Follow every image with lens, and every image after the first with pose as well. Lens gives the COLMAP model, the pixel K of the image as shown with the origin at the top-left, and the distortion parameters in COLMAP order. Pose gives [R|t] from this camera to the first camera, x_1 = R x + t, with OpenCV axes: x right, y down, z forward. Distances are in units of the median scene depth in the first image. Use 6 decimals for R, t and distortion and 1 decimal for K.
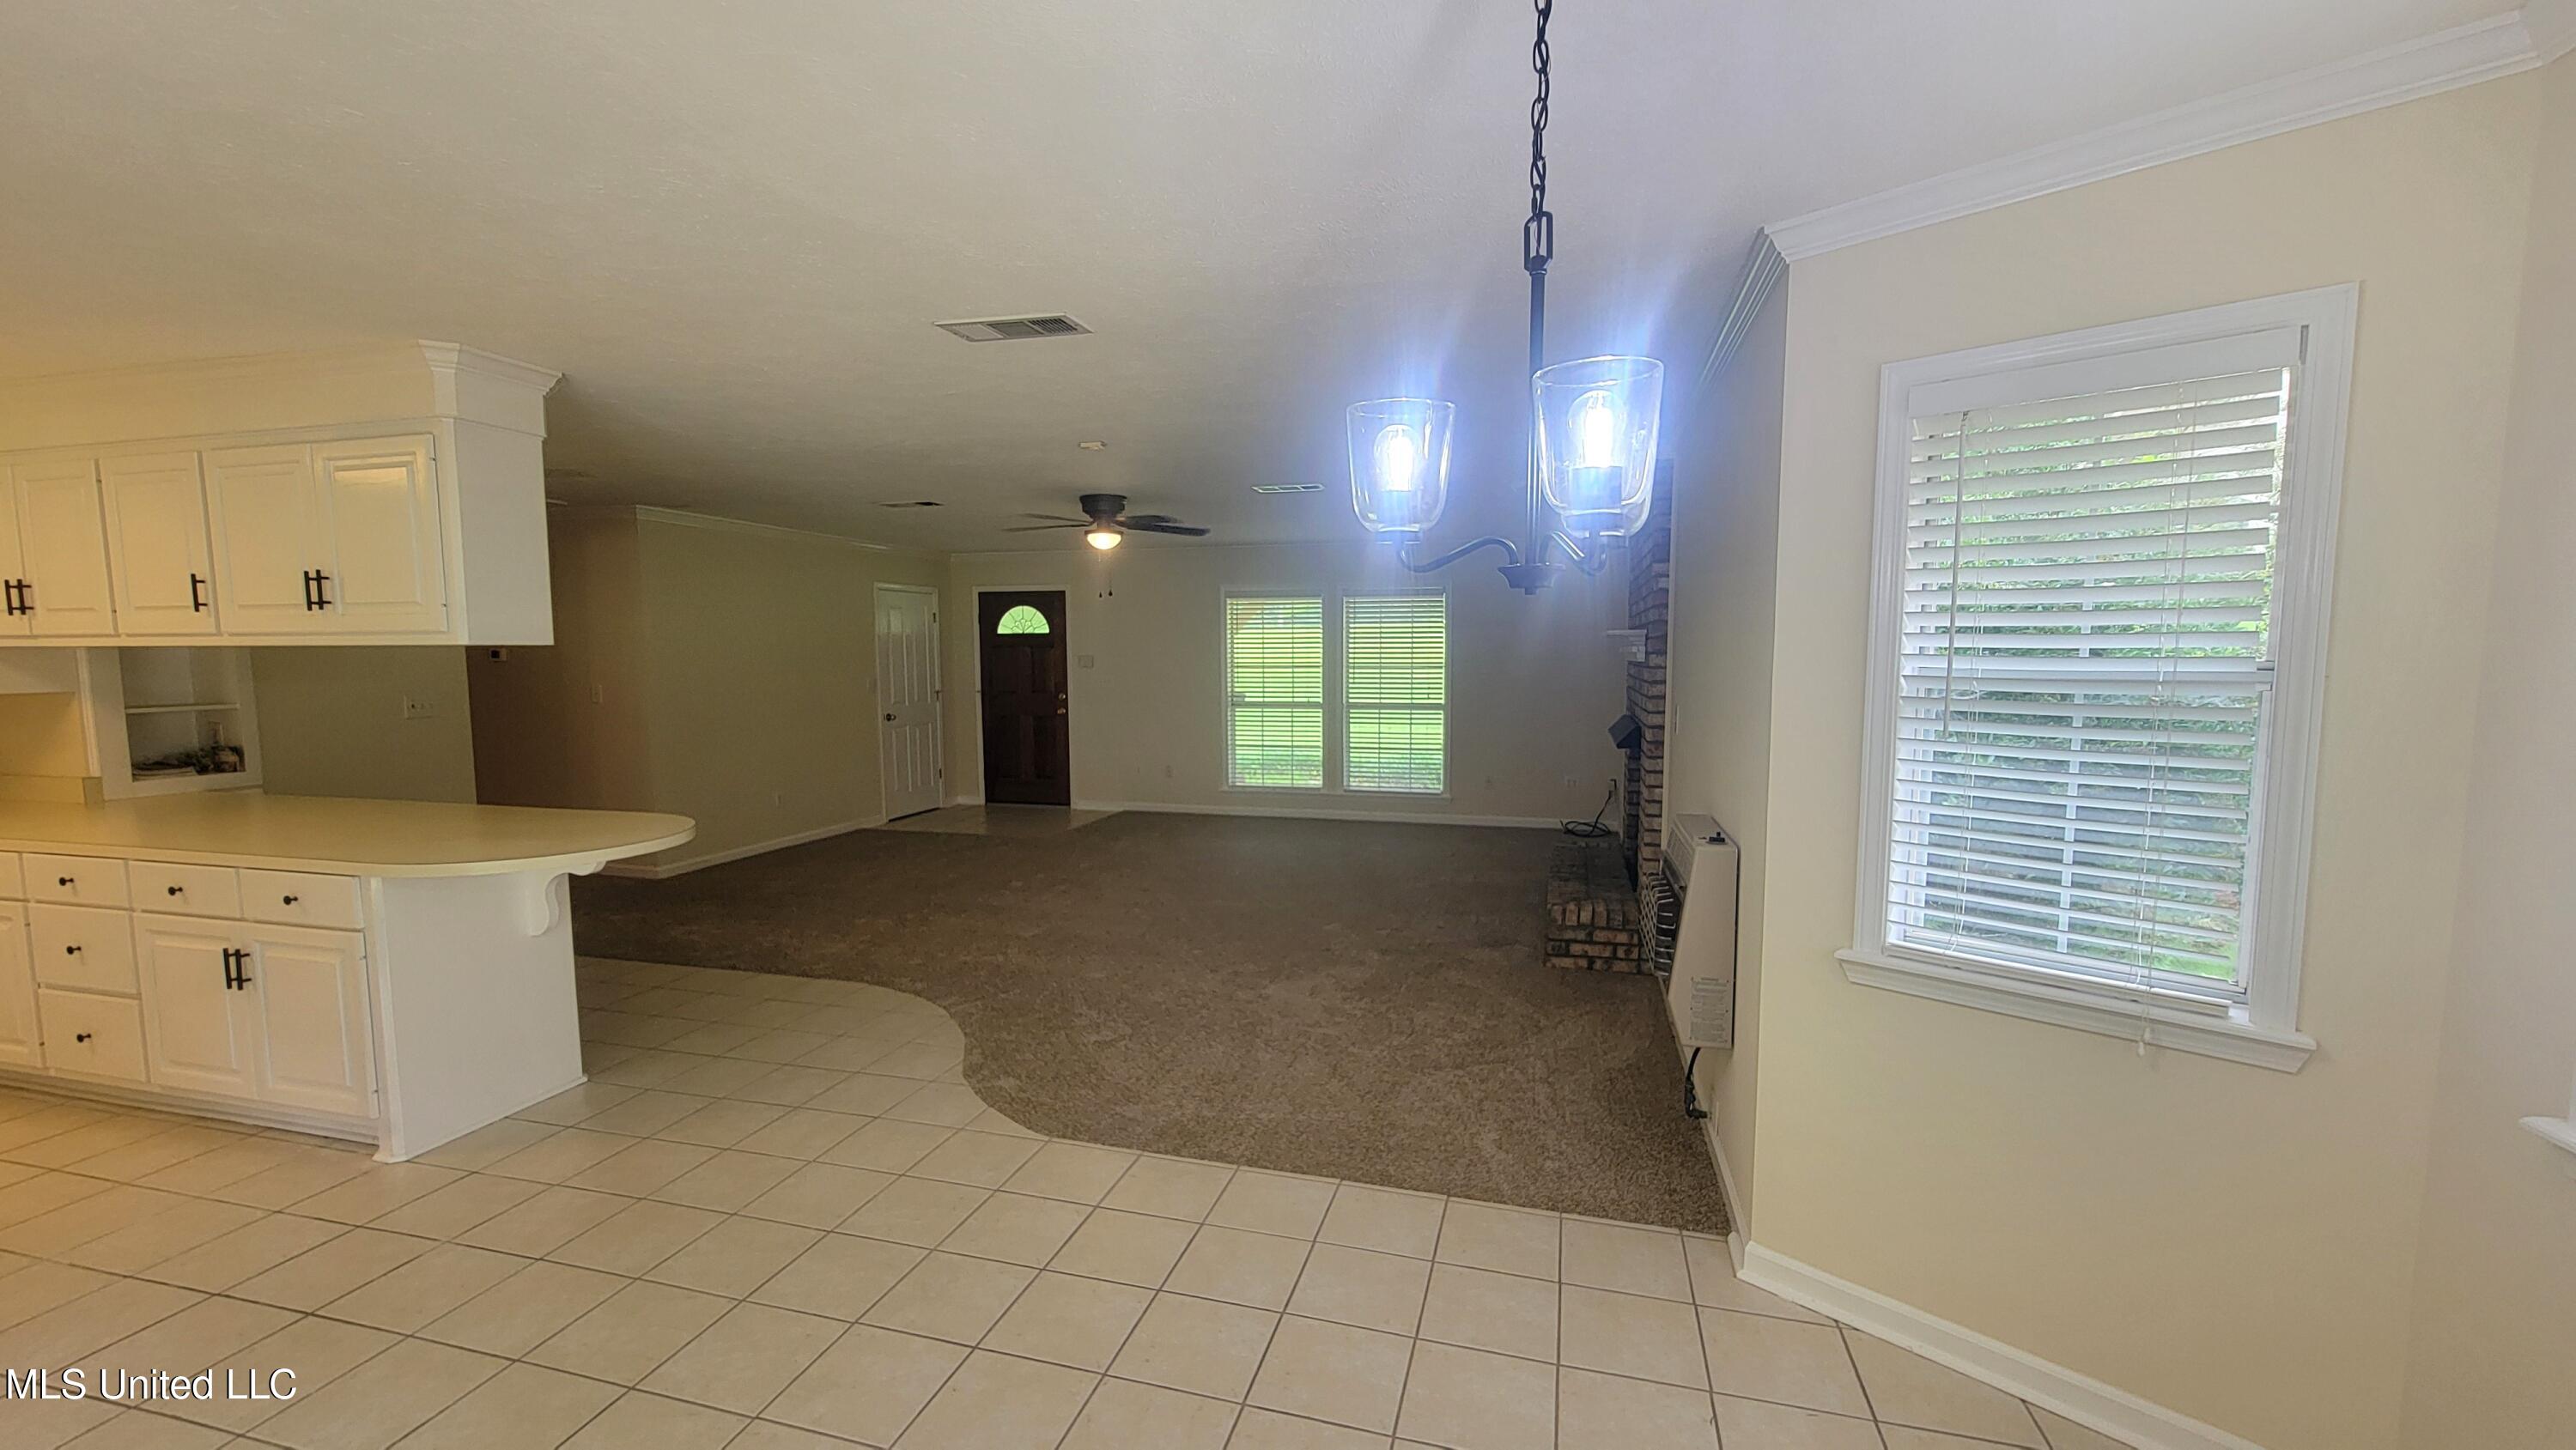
lens RADIAL K [[1045.2, 0, 1306.0], [0, 1045.2, 743.1], [0, 0, 1]] dist [-0.003310, -0.000232]
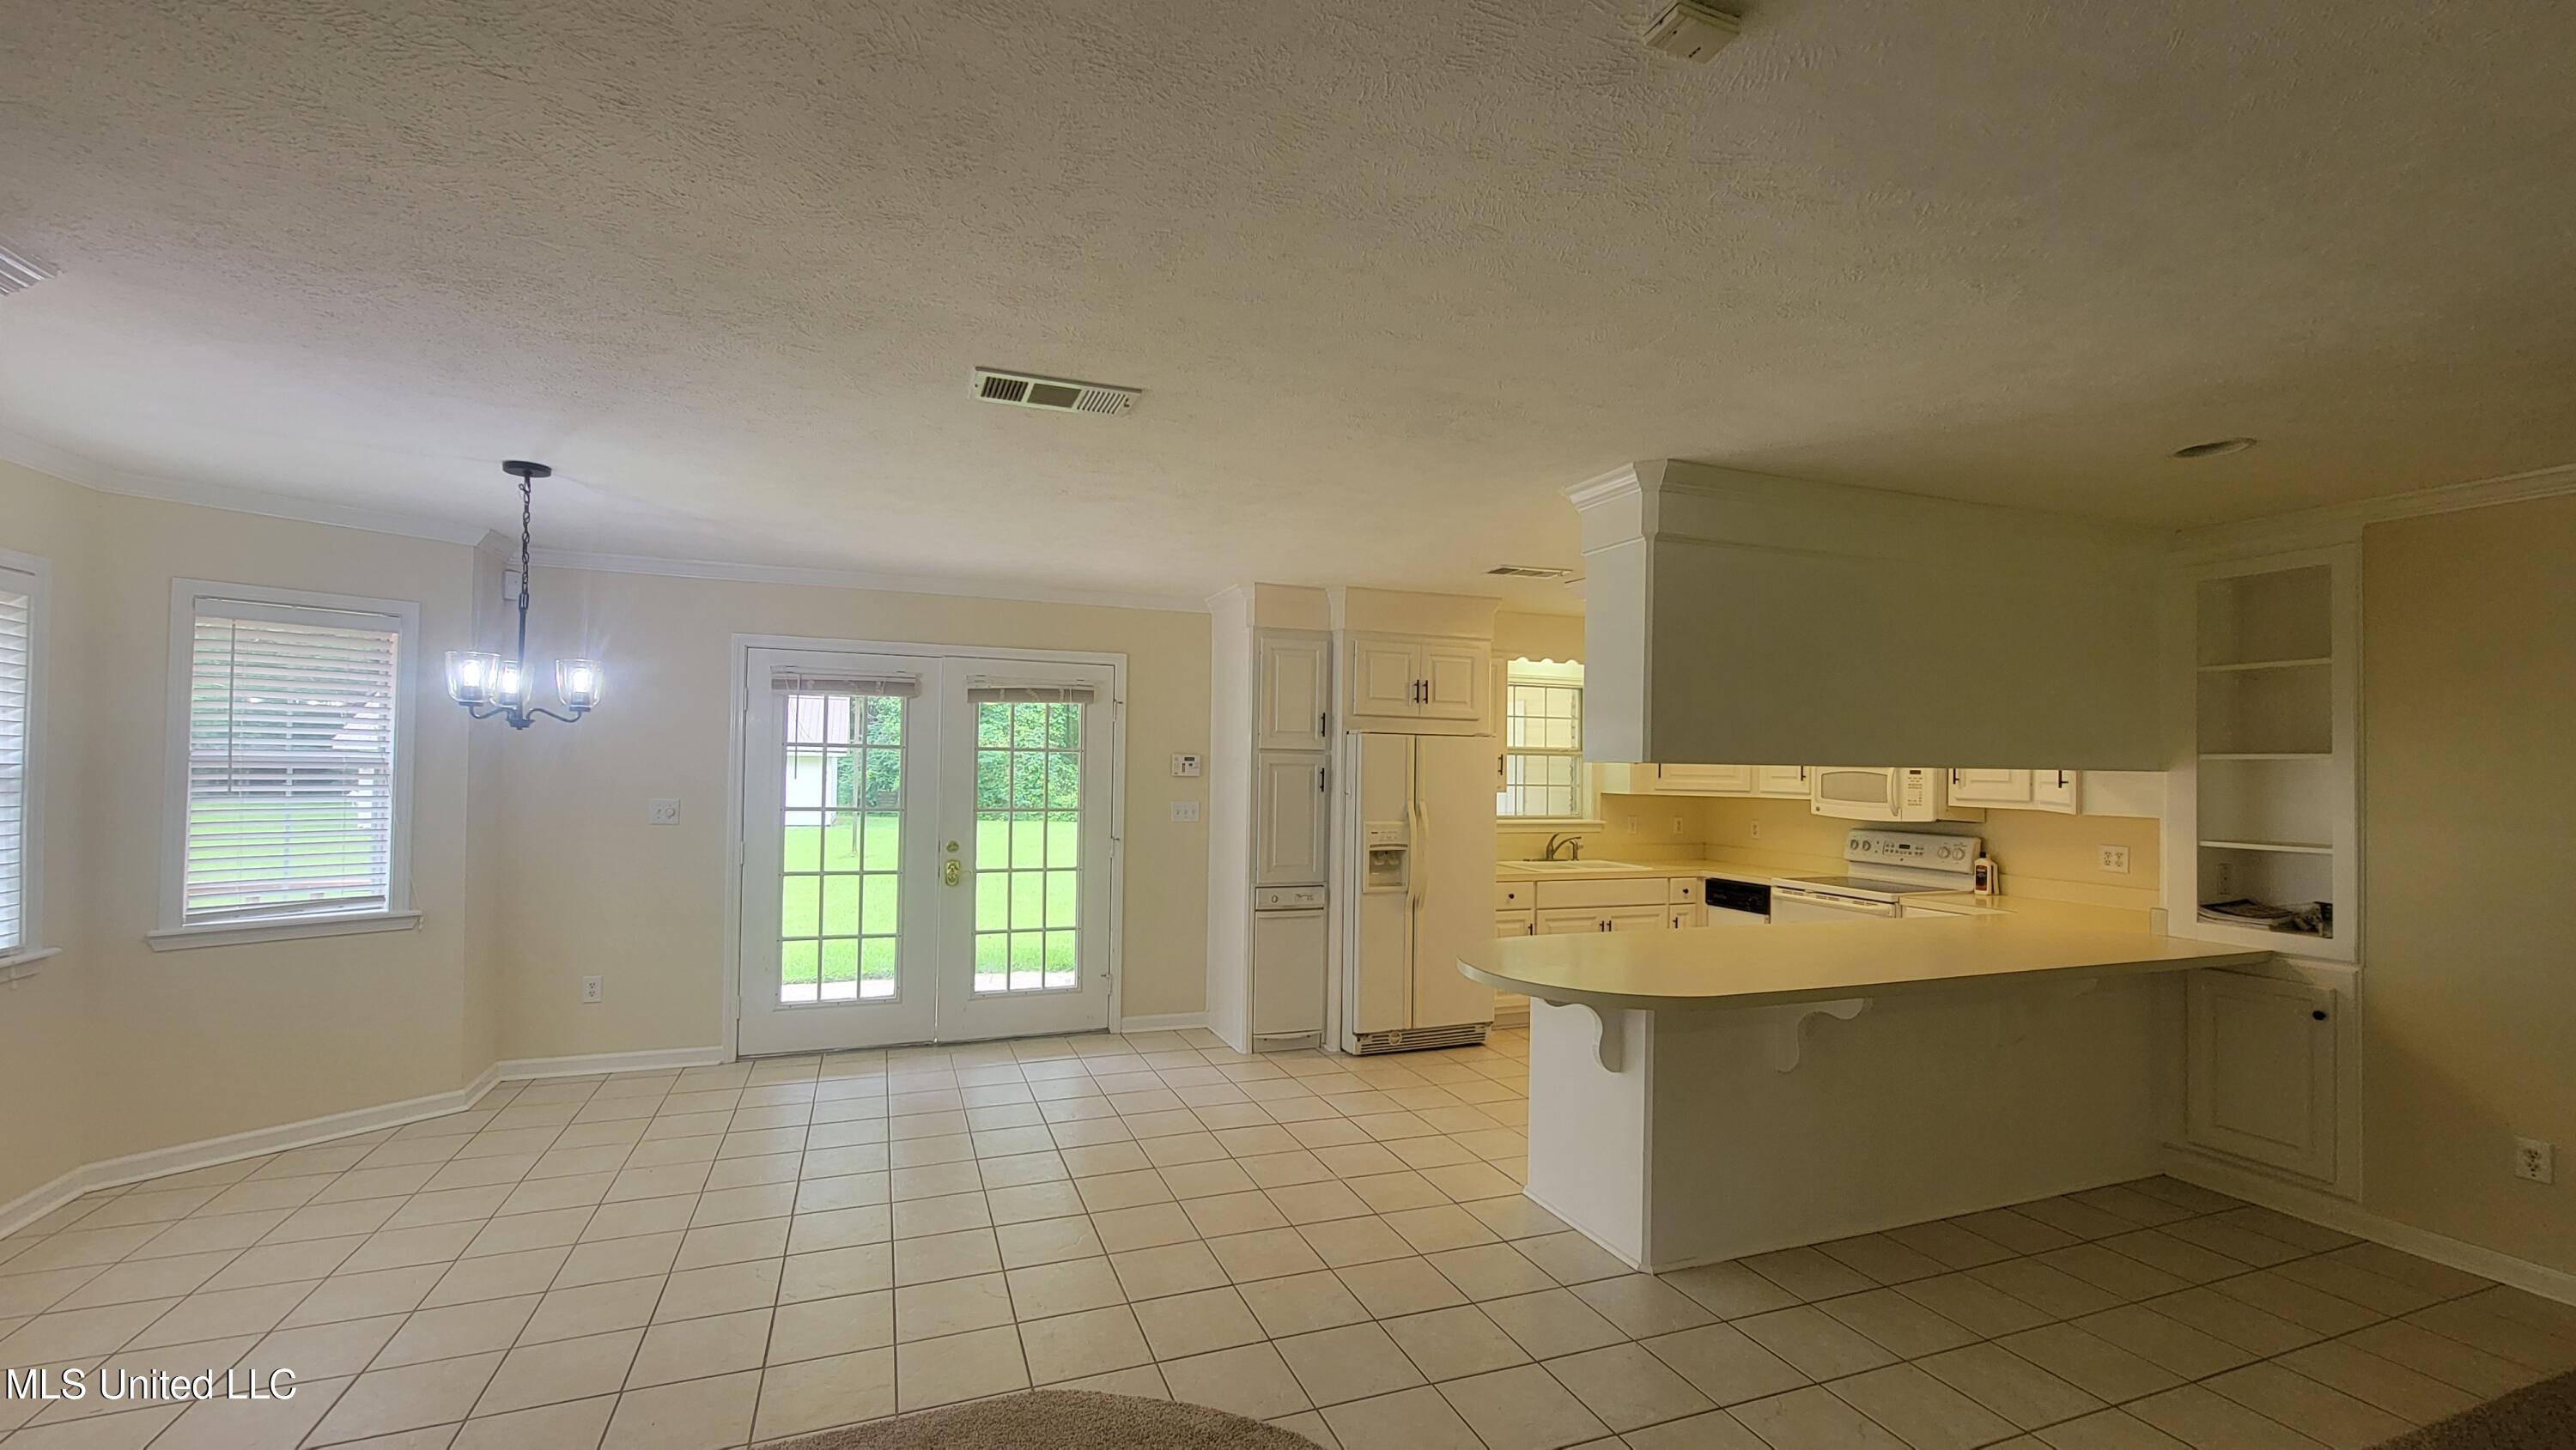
lens RADIAL K [[1045.2, 0, 1280.3], [0, 1045.2, 778.1], [0, 0, 1]] dist [-0.003310, -0.000232]
pose [[-0.816876, -0.005140, -0.576790, 0.024956], [-0.065986, 0.994228, 0.084592, -0.070264], [0.573026, 0.107161, -0.812501, 0.804768]]
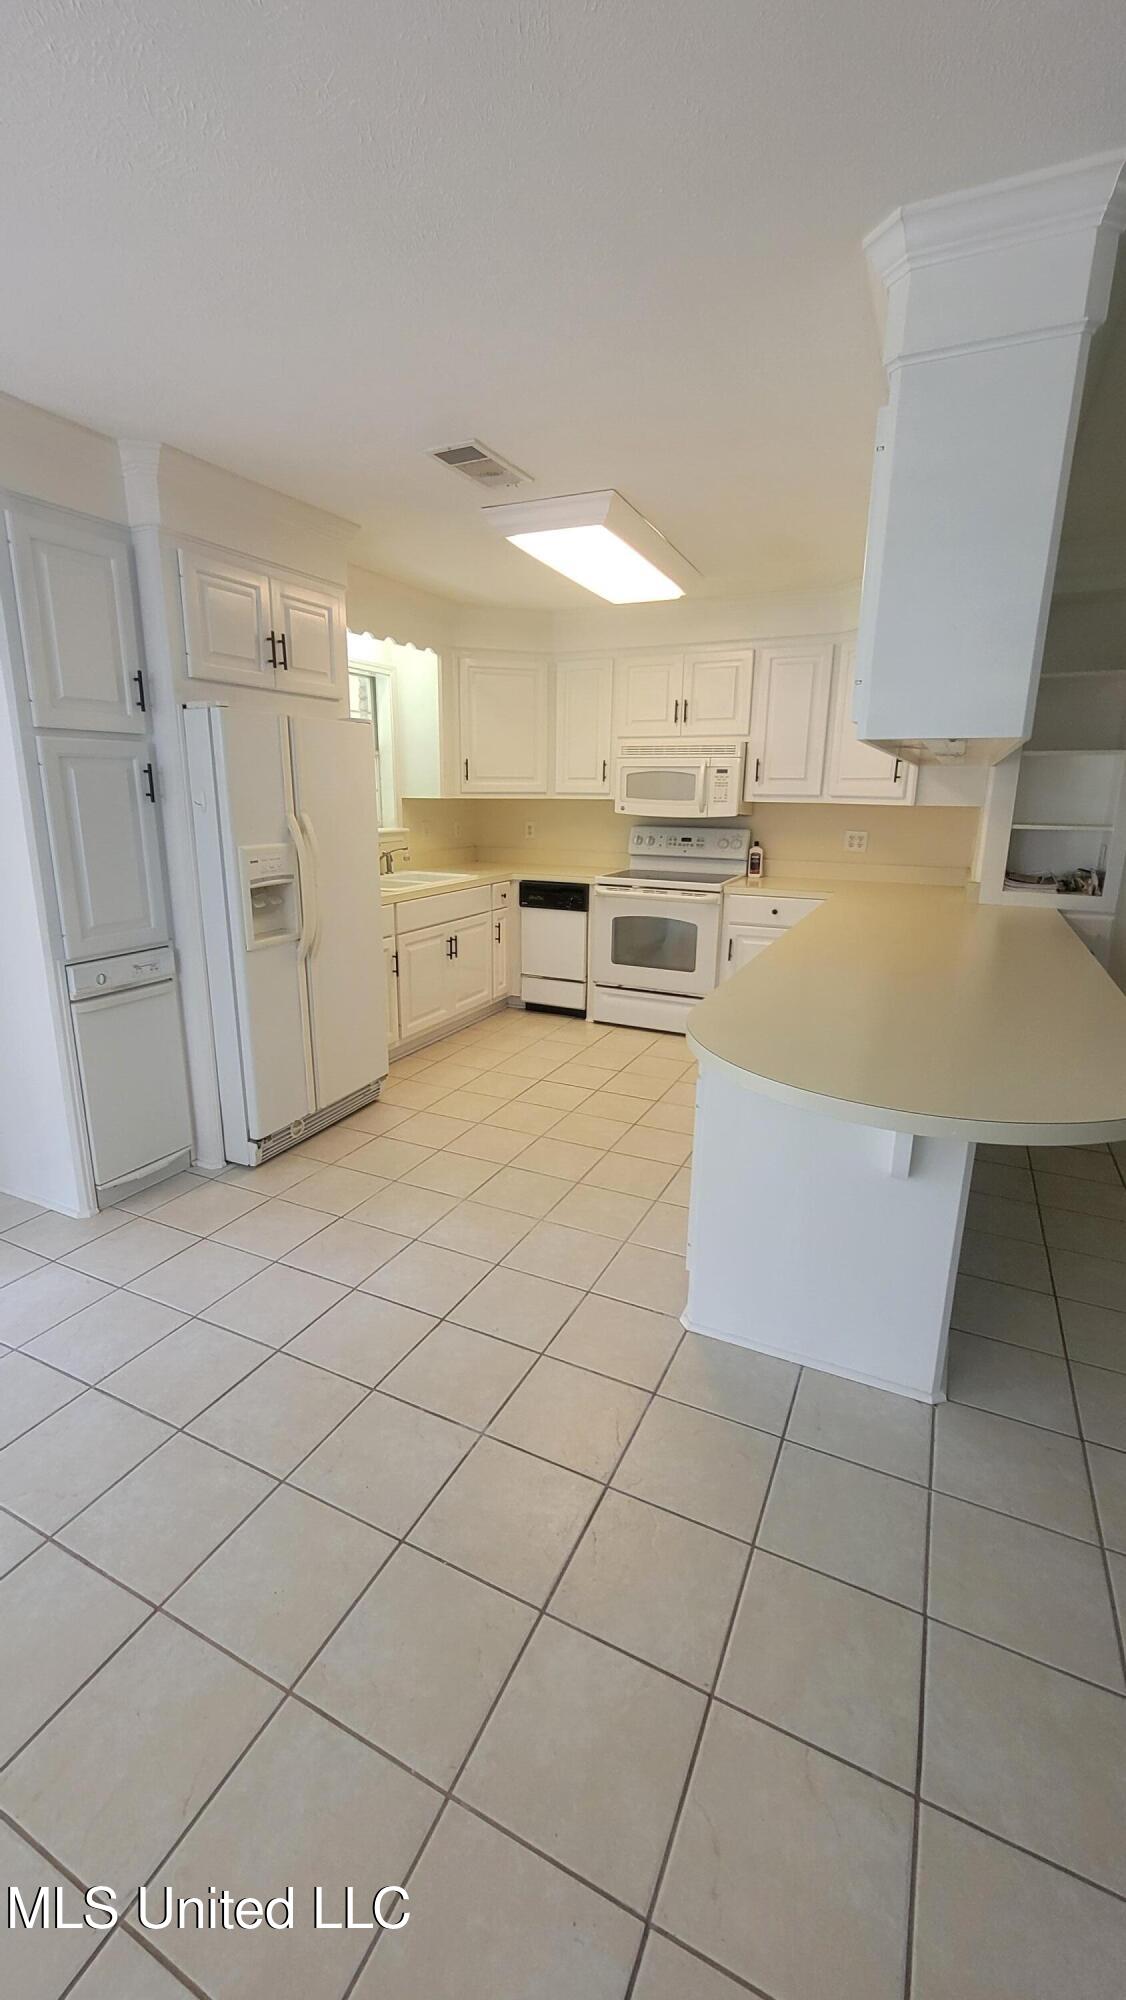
lens RADIAL K [[811.6, 0, 538.7], [0, 811.6, 990.1], [0, 0, 1]] dist [-0.003310, -0.000232]
pose [[-0.212932, 0.237885, -0.947666, -0.107147], [-0.093345, 0.960520, 0.262085, -0.027094], [0.972598, 0.144266, -0.182320, 0.438290]]
